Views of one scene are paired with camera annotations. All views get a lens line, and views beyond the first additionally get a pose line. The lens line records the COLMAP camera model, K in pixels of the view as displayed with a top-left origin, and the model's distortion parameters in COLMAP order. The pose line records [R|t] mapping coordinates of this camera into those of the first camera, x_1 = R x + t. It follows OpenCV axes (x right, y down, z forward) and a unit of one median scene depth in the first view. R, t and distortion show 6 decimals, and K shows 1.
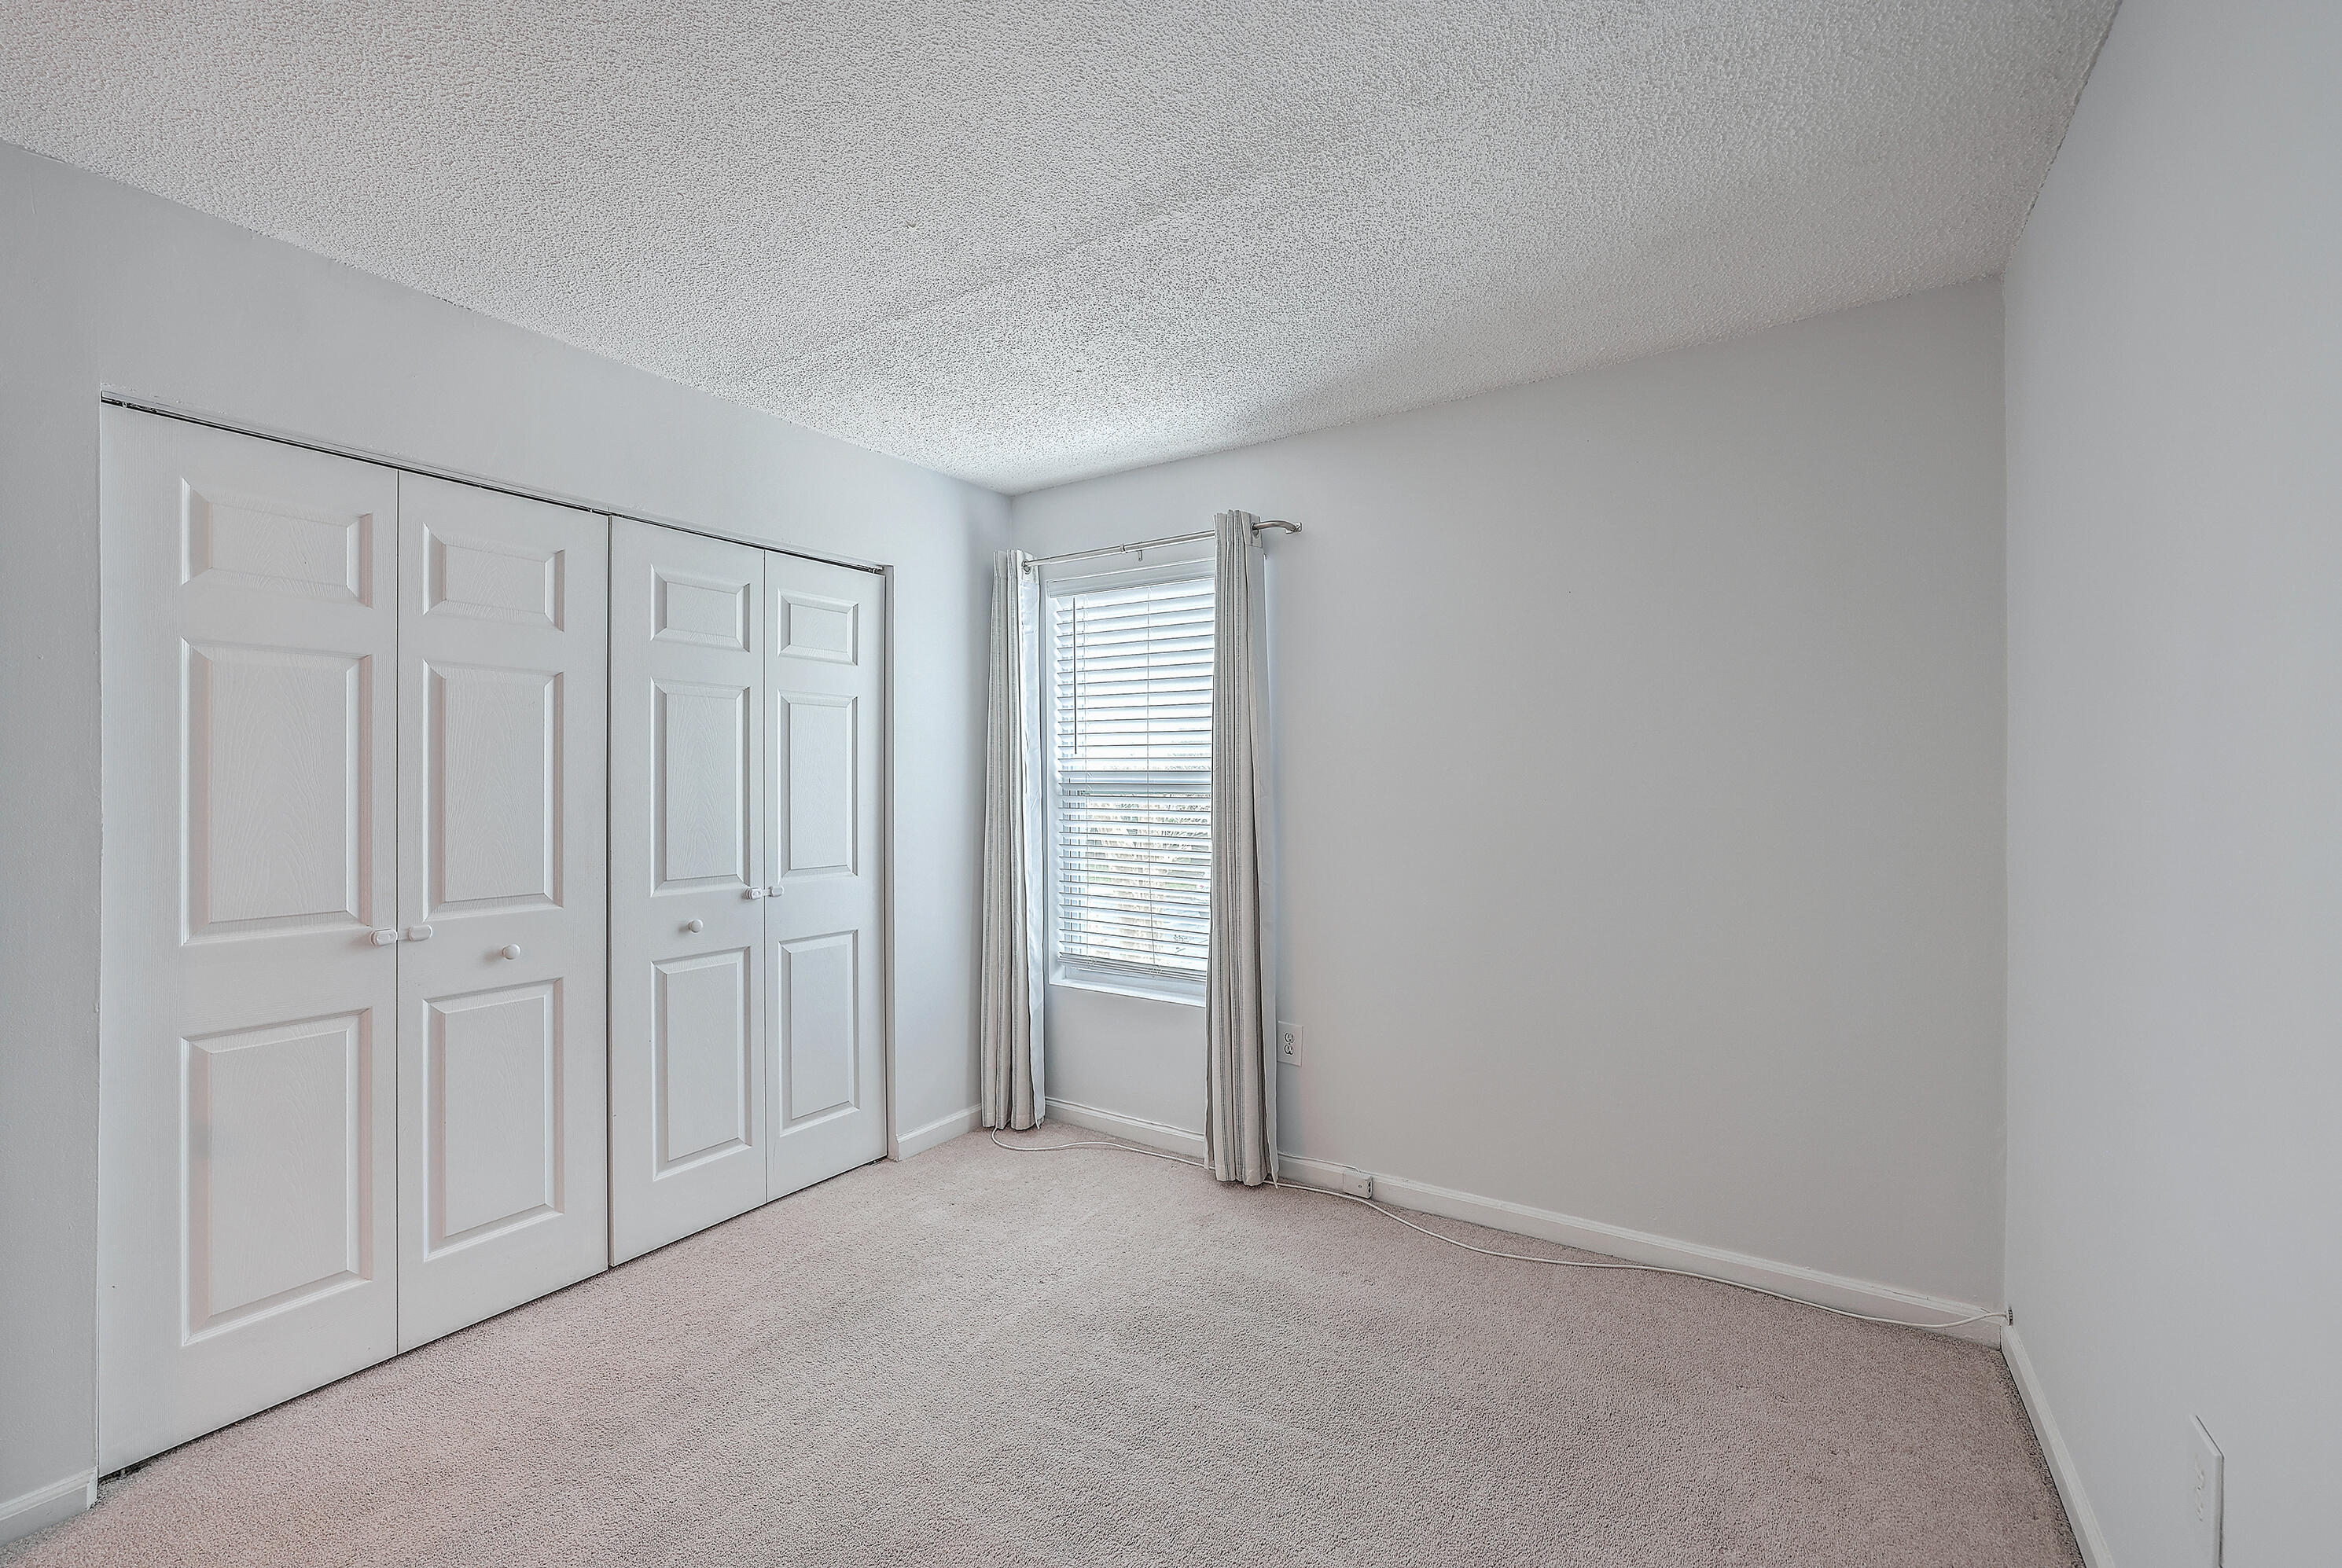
lens RADIAL K [[951.9, 0, 1181.5], [0, 951.9, 780.6], [0, 0, 1]] dist [0.011473, -0.000202]
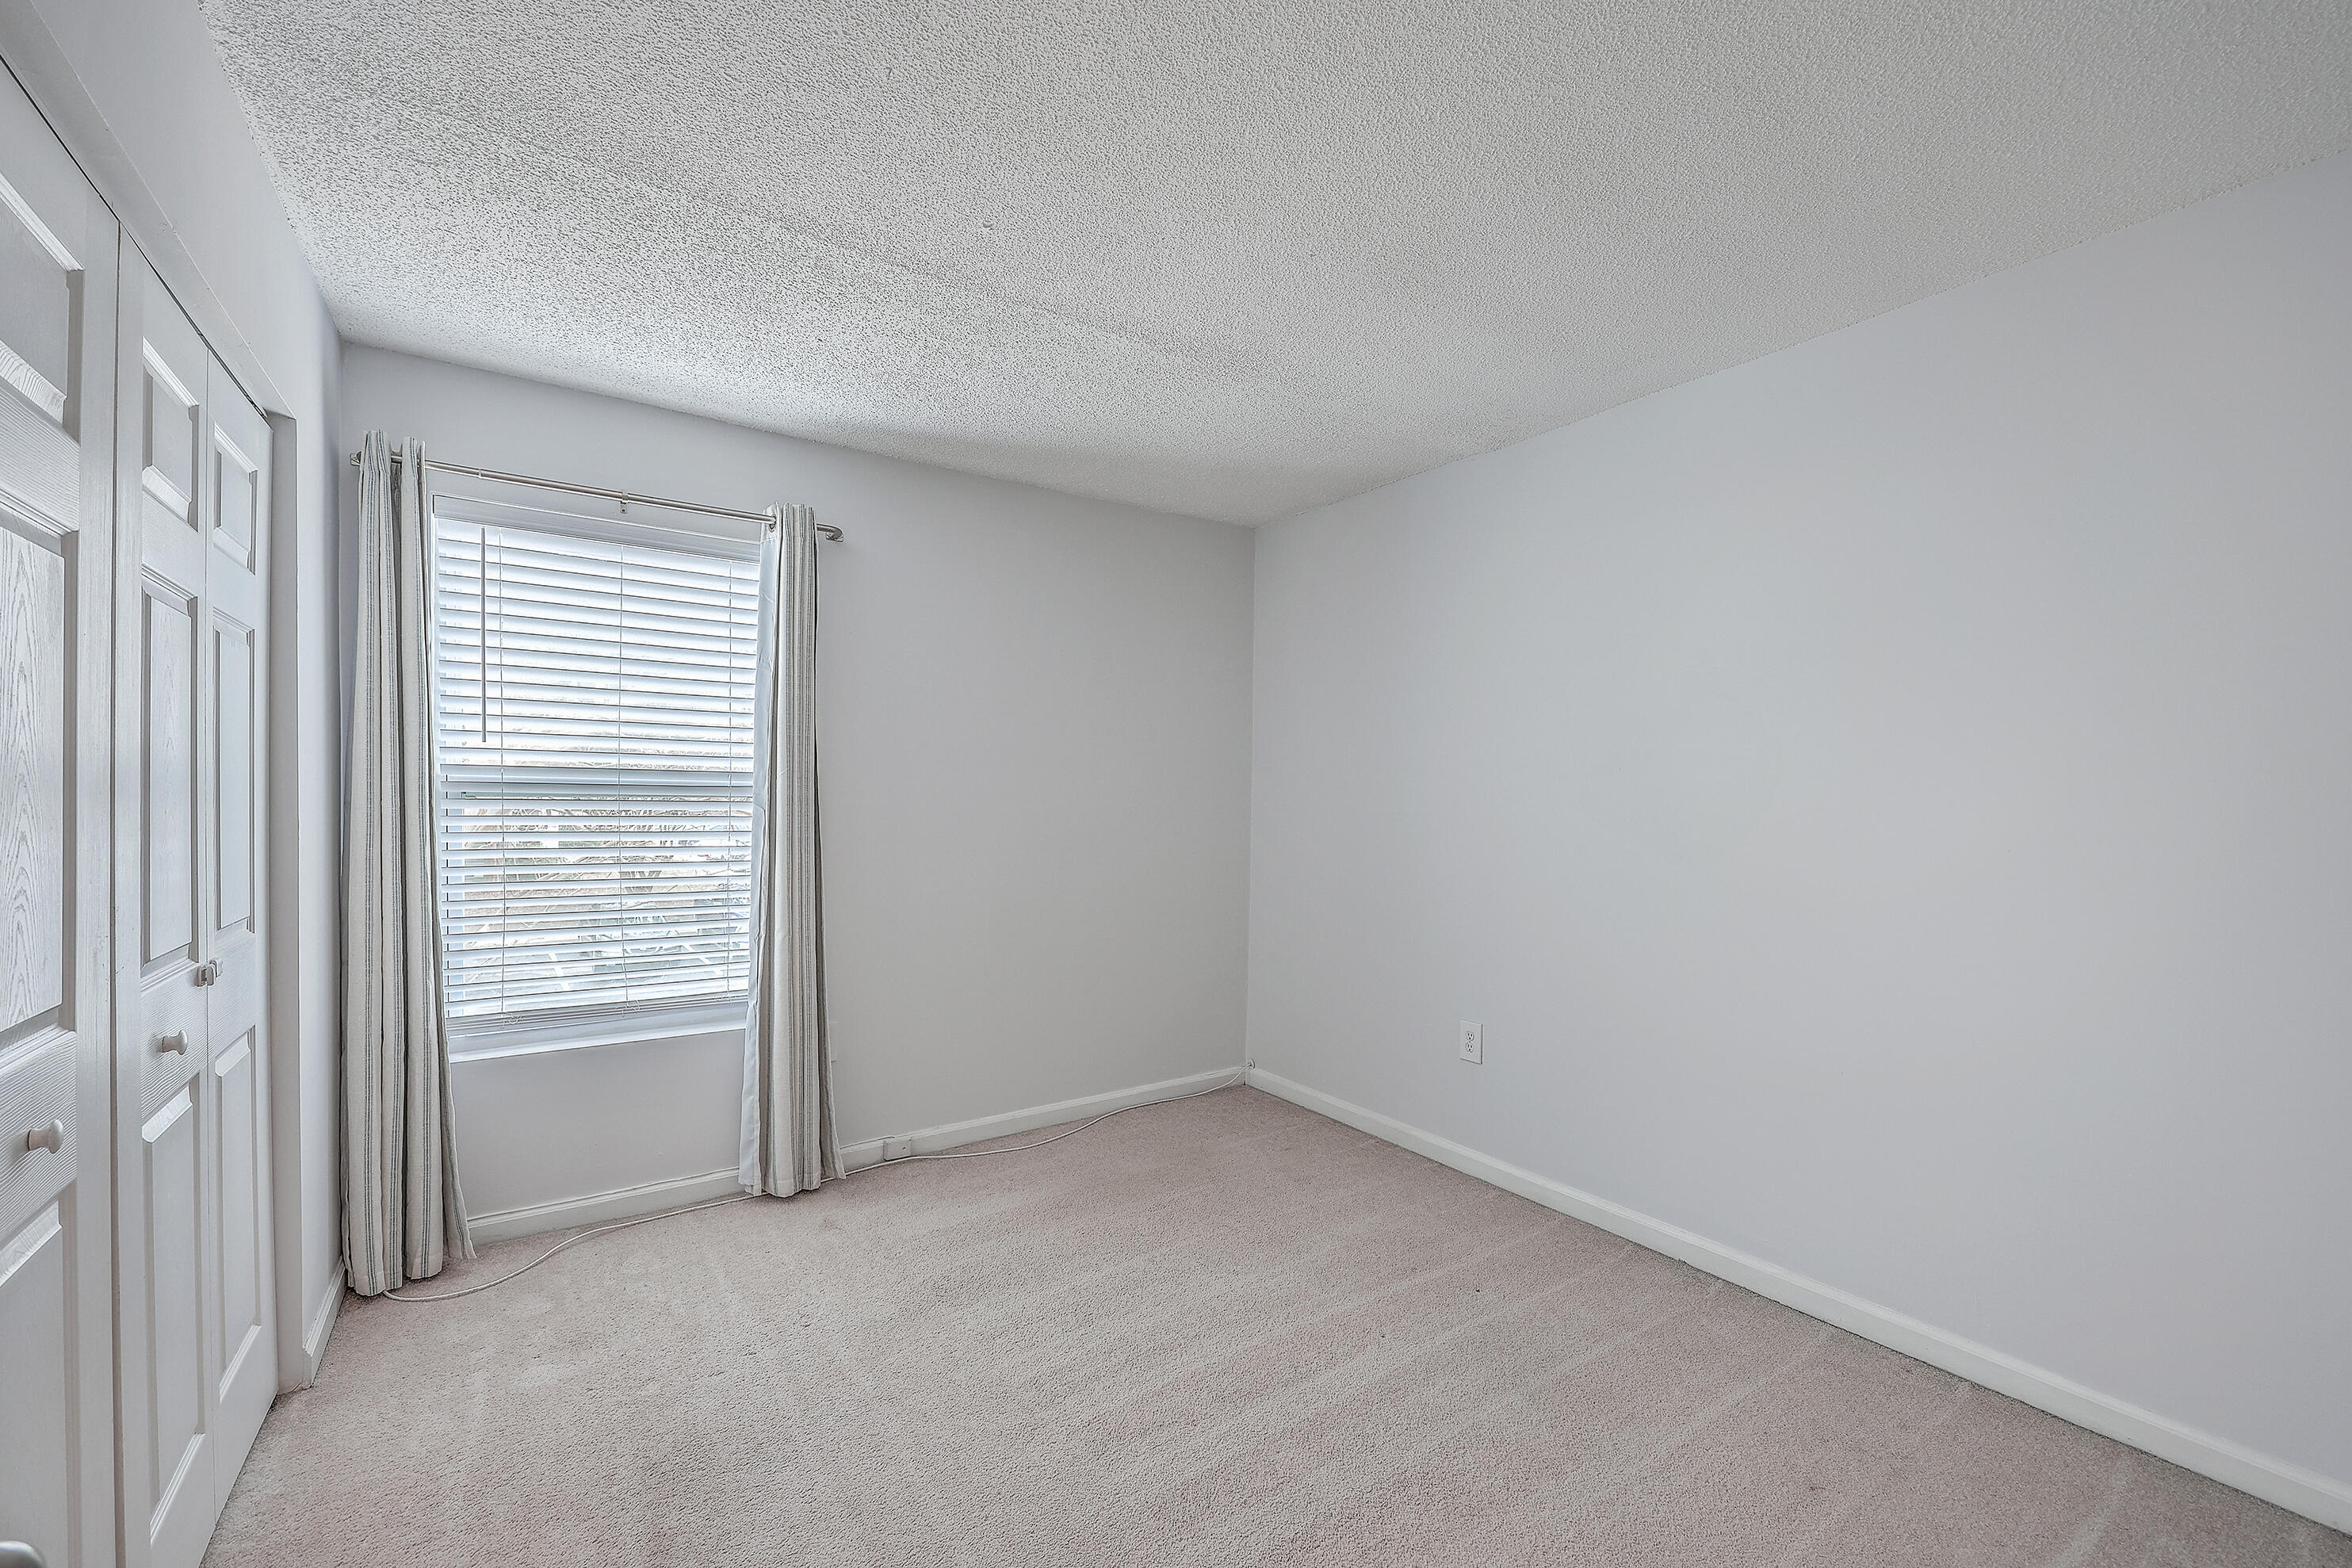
lens RADIAL K [[956.1, 0, 1192.6], [0, 956.1, 804.2], [0, 0, 1]] dist [0.011473, -0.000202]
pose [[0.394992, -0.004223, 0.918675, -0.658810], [-0.015210, 0.999822, 0.011136, 0.003420], [-0.918559, -0.018371, 0.394858, 0.232698]]
